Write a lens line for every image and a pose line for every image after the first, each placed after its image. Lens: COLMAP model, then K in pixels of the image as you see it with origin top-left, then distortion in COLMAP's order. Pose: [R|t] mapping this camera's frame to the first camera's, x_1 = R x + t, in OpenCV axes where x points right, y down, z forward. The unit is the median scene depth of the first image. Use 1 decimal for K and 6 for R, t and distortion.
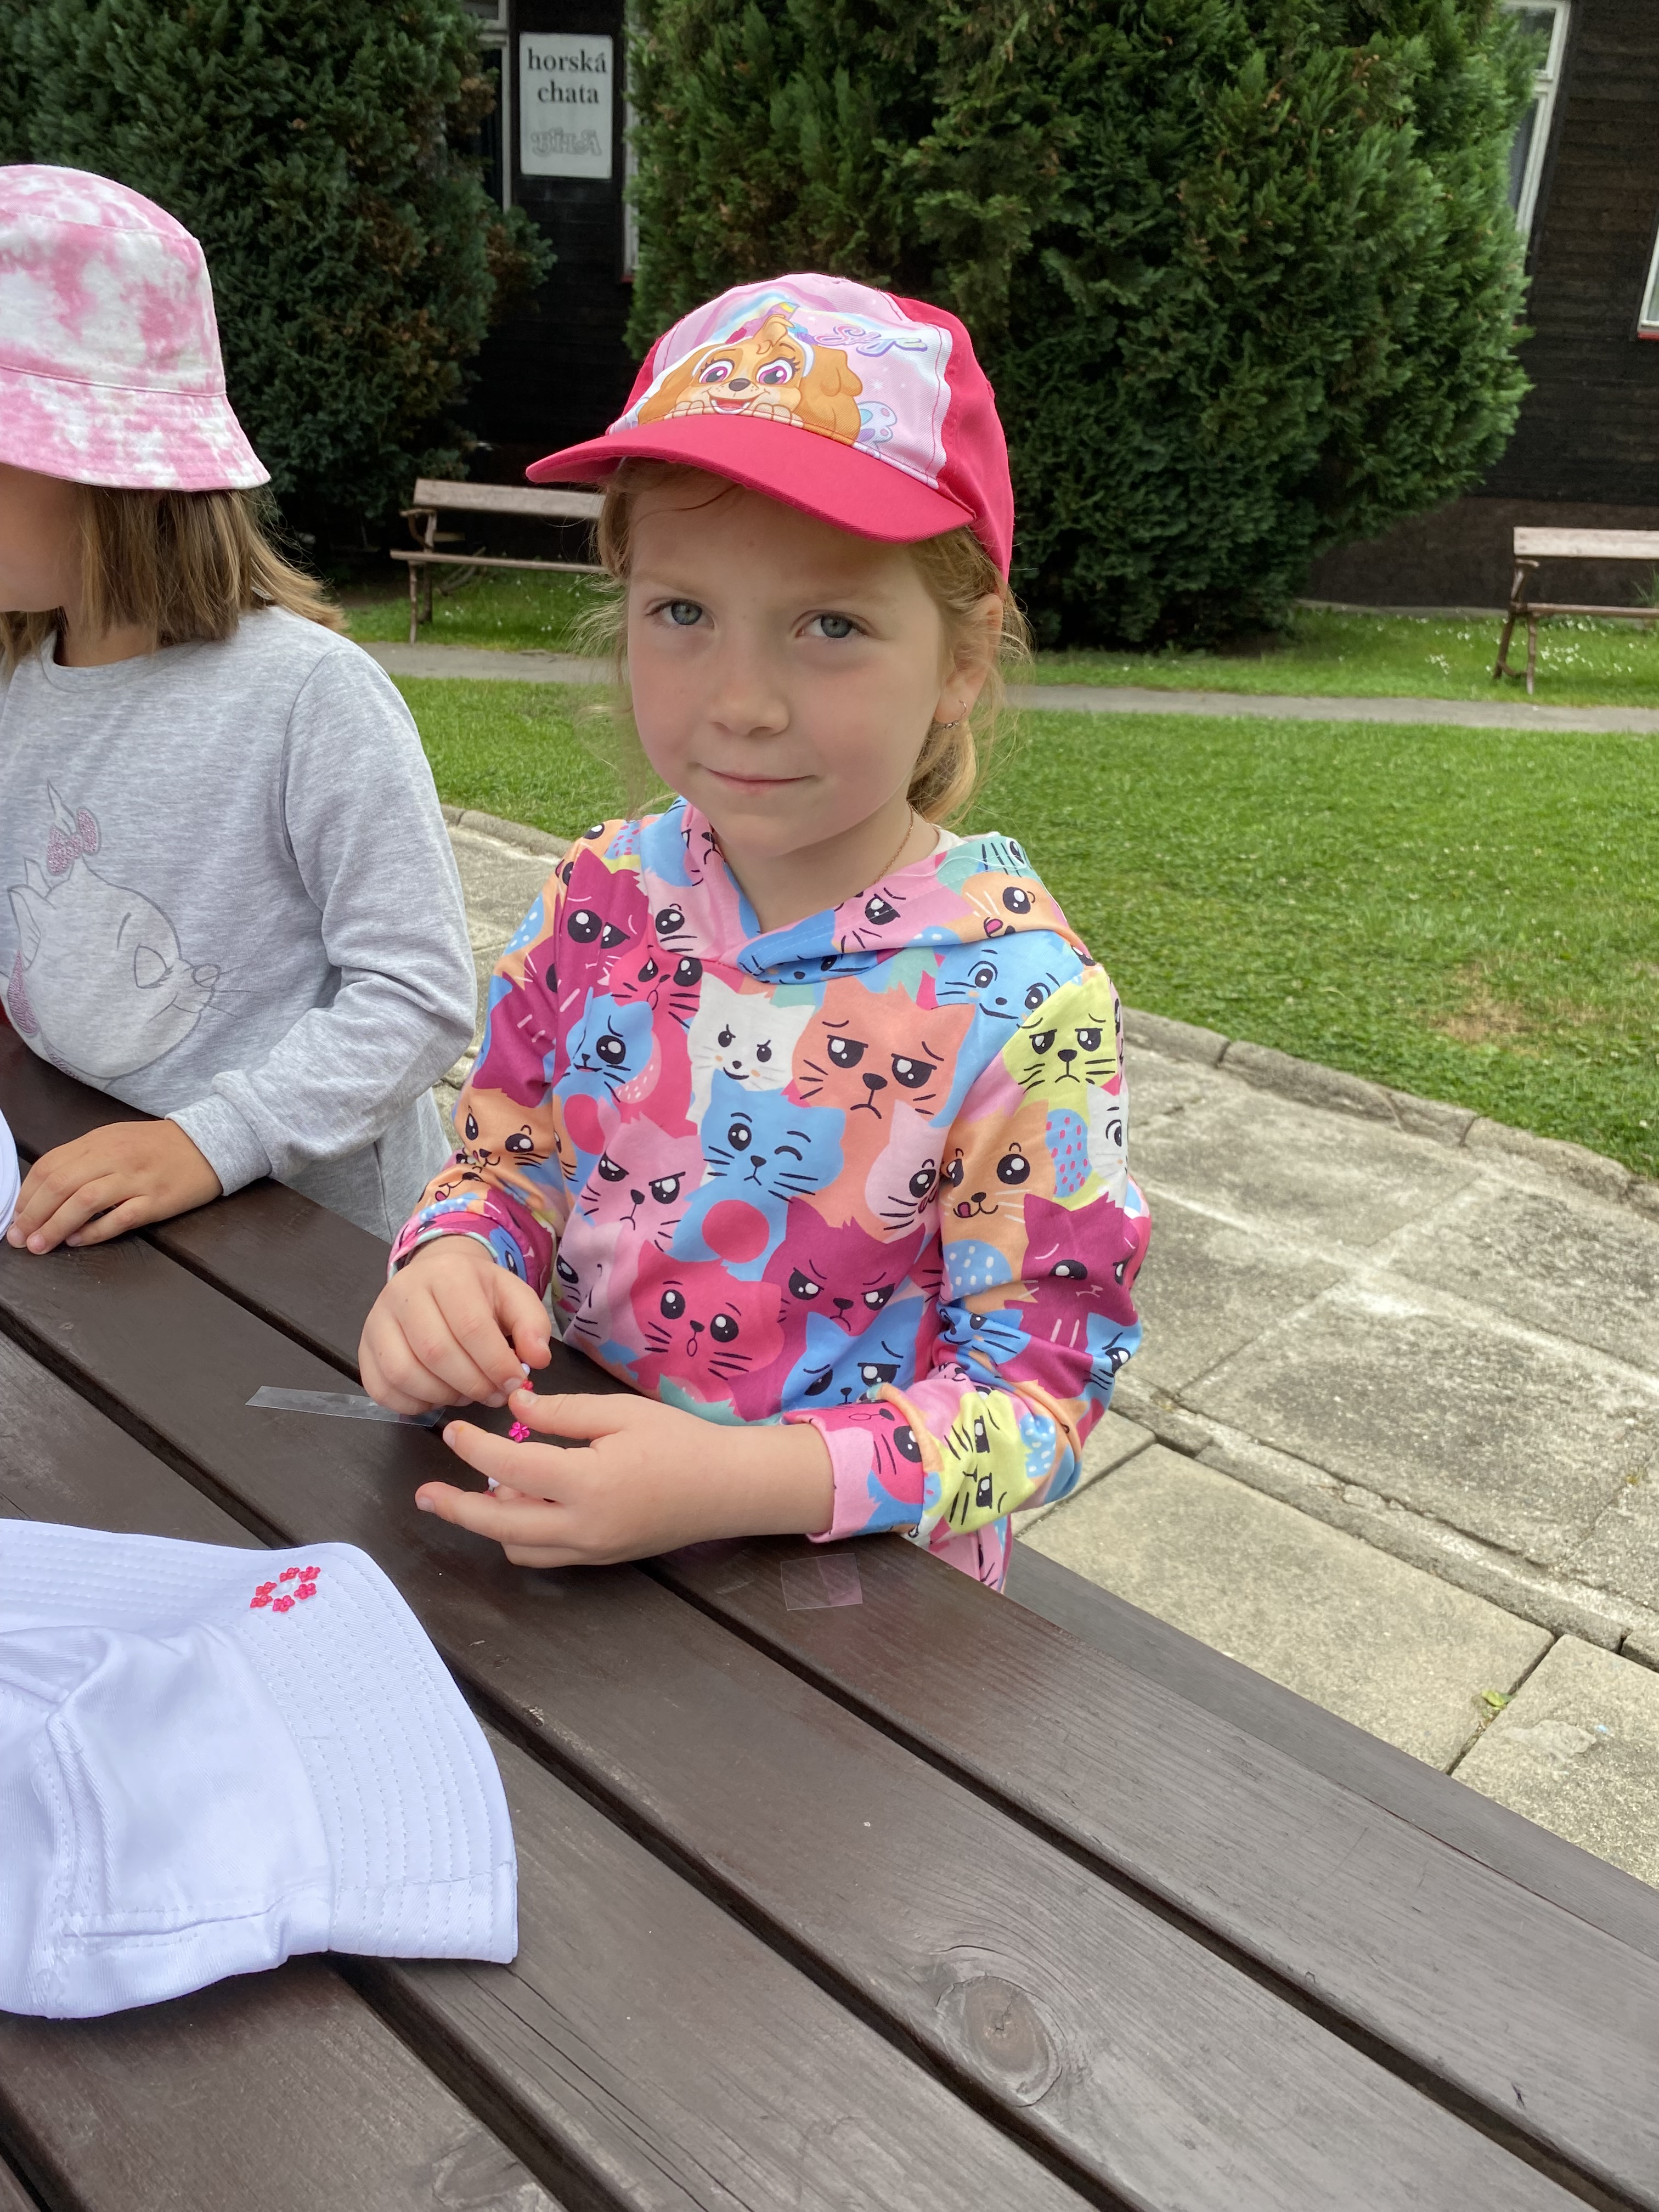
lens RADIAL K [[1717.7, 0, 792.7], [0, 1717.7, 1096.4], [0, 0, 1]] dist [-0.008013, -0.011082]
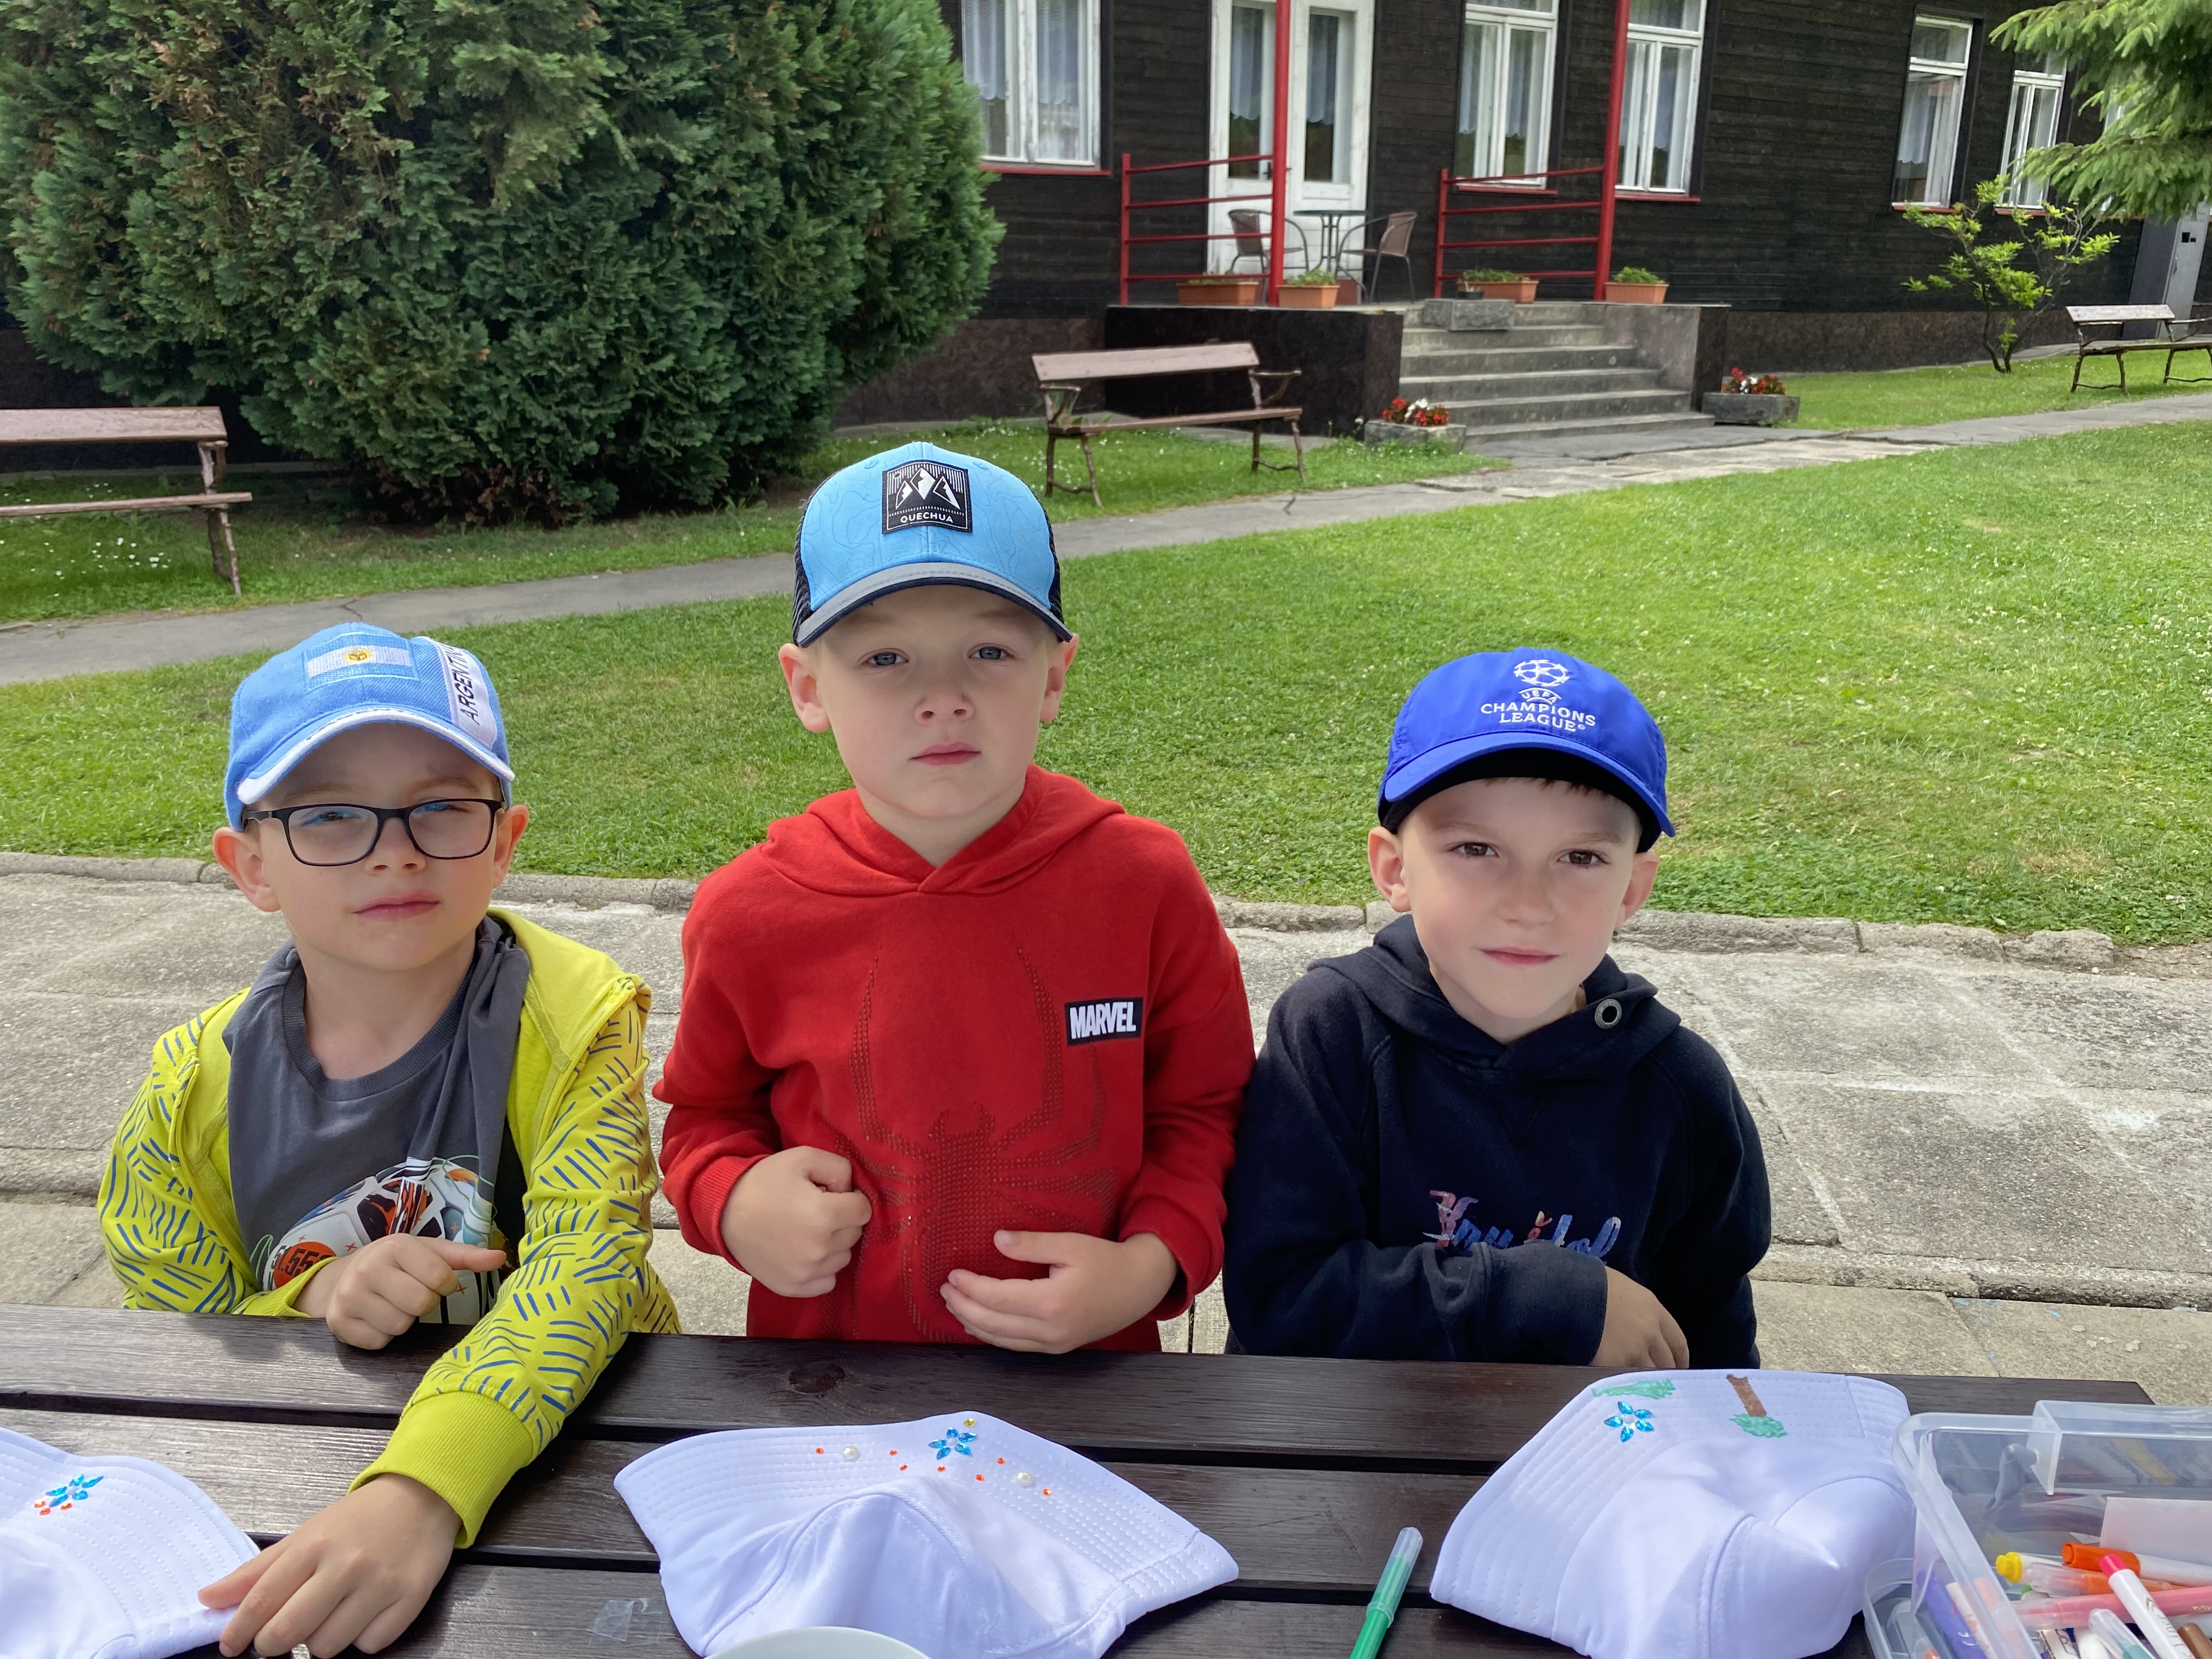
lens RADIAL K [[1690.4, 0, 1106.0], [0, 1690.4, 829.5], [0, 0, 1]] dist [0.006264, 0.004808]
pose [[0.780989, -0.244469, 0.574710, -0.242194], [0.261841, 0.963595, 0.054070, -0.093372], [-0.567006, 0.108254, 0.816569, 0.141406]]
